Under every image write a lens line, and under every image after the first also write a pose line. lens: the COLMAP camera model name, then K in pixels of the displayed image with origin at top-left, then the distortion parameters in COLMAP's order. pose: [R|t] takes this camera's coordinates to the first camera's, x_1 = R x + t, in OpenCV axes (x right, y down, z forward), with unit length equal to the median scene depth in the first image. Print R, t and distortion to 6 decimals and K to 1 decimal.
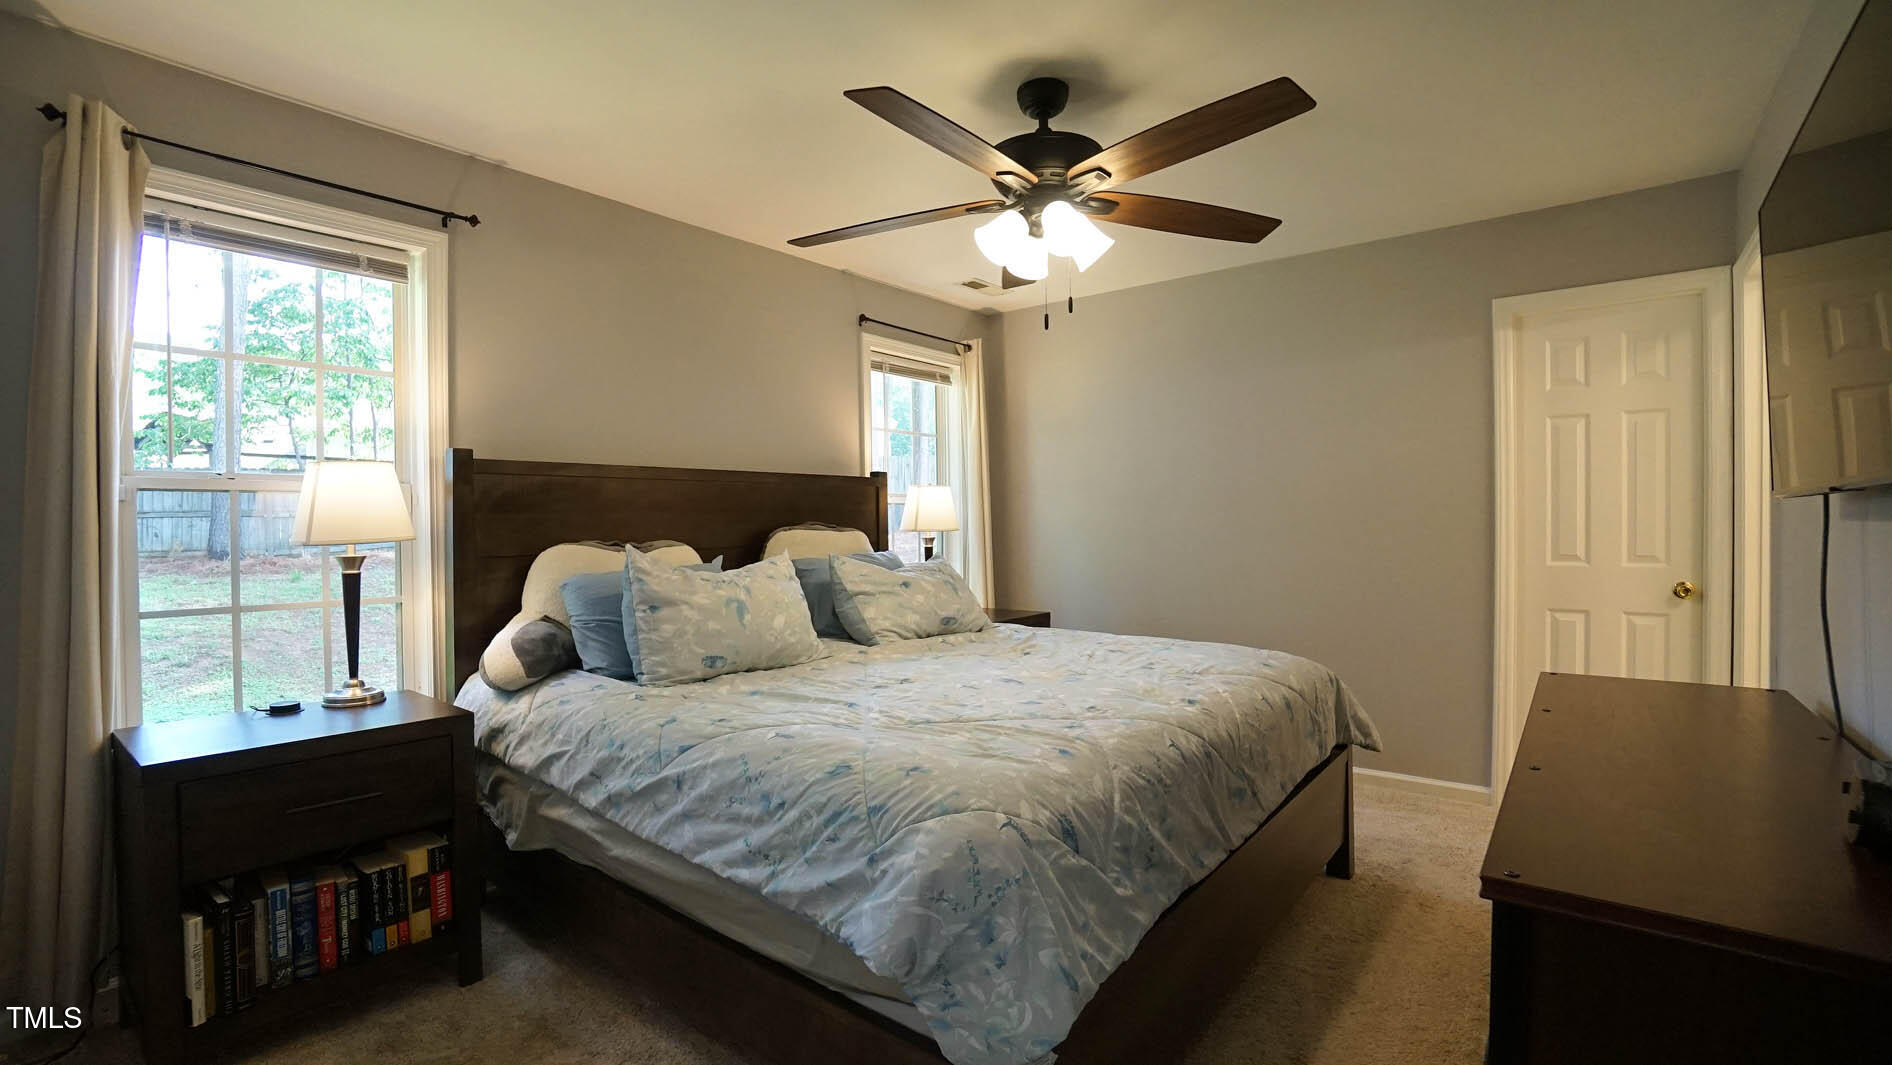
lens RADIAL K [[834.9, 0, 944.5], [0, 834.9, 543.6], [0, 0, 1]] dist [-0.061250, 0.021223]
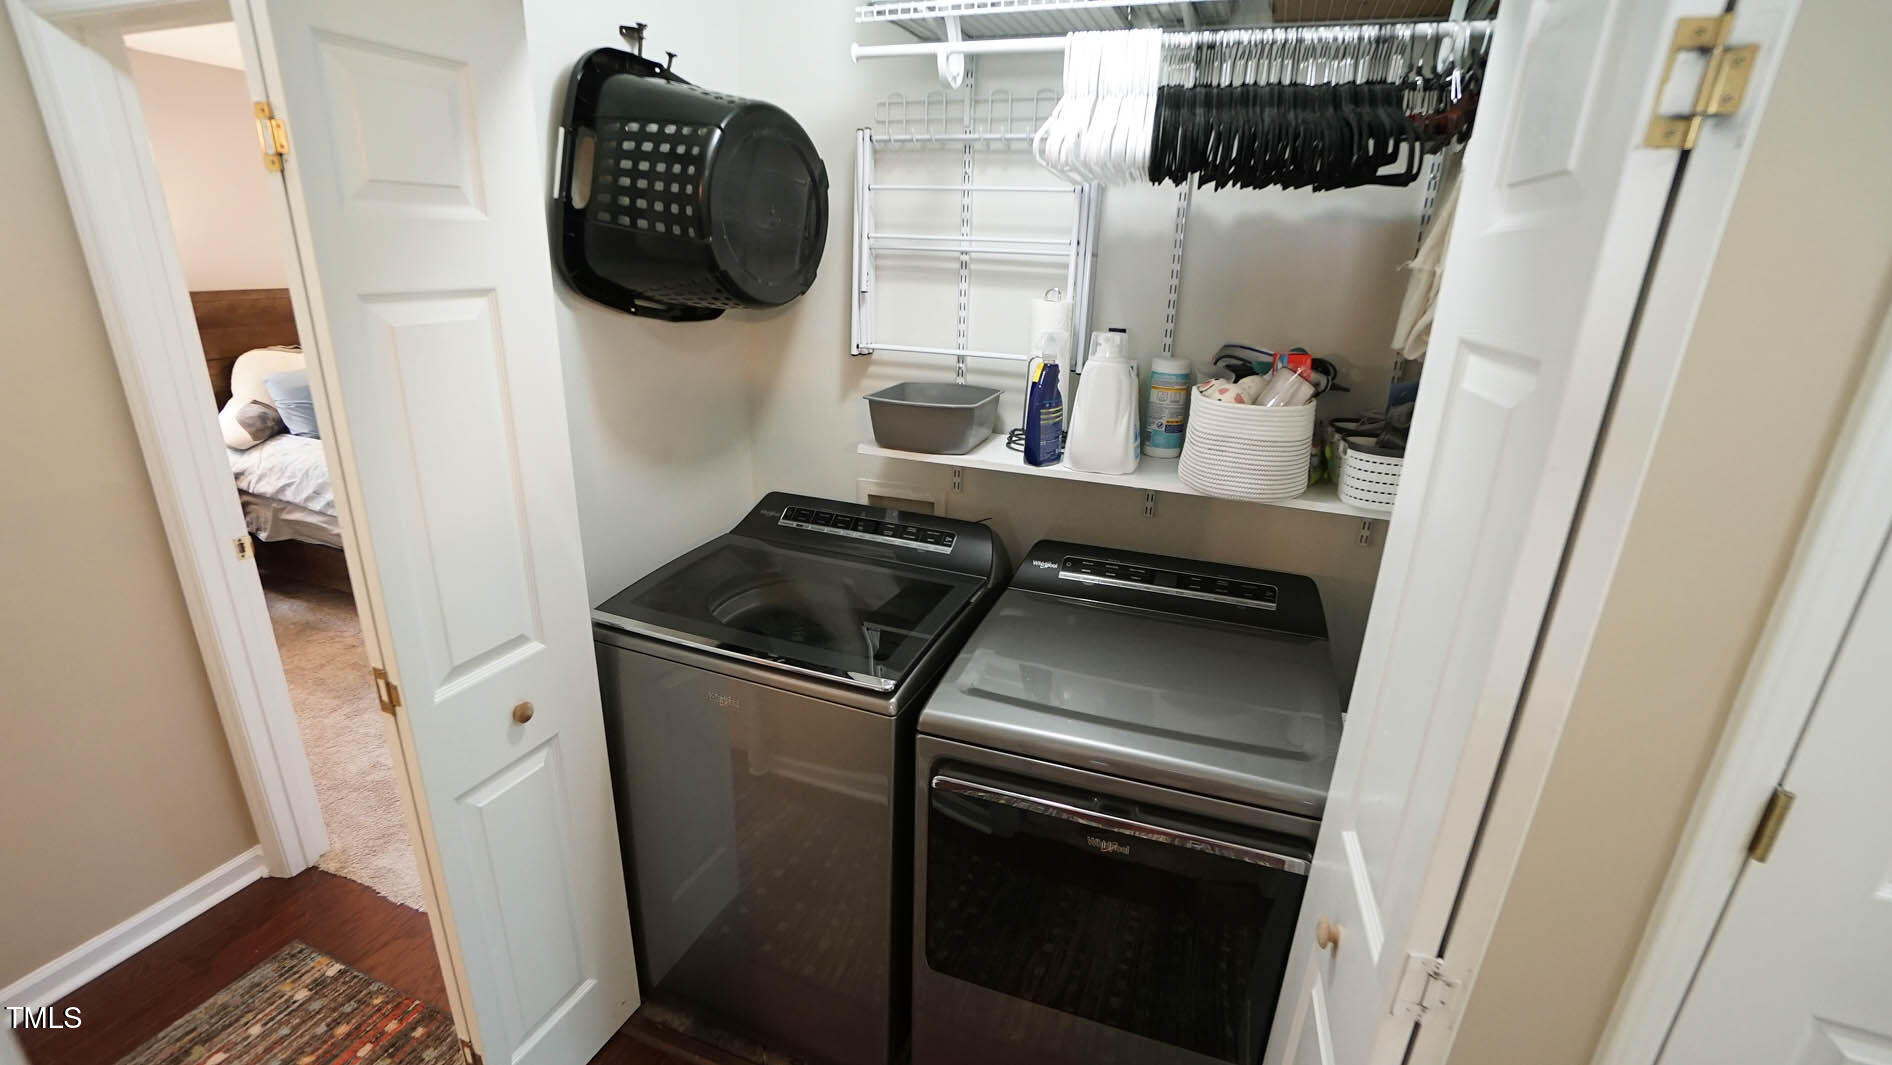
lens RADIAL K [[834.9, 0, 943.1], [0, 834.9, 529.7], [0, 0, 1]] dist [-0.061250, 0.021223]
pose [[0.951190, -0.068472, 0.300913, 0.312122], [-0.025330, 0.954463, 0.297253, -0.186951], [-0.307564, -0.290367, 0.906141, -0.961424]]
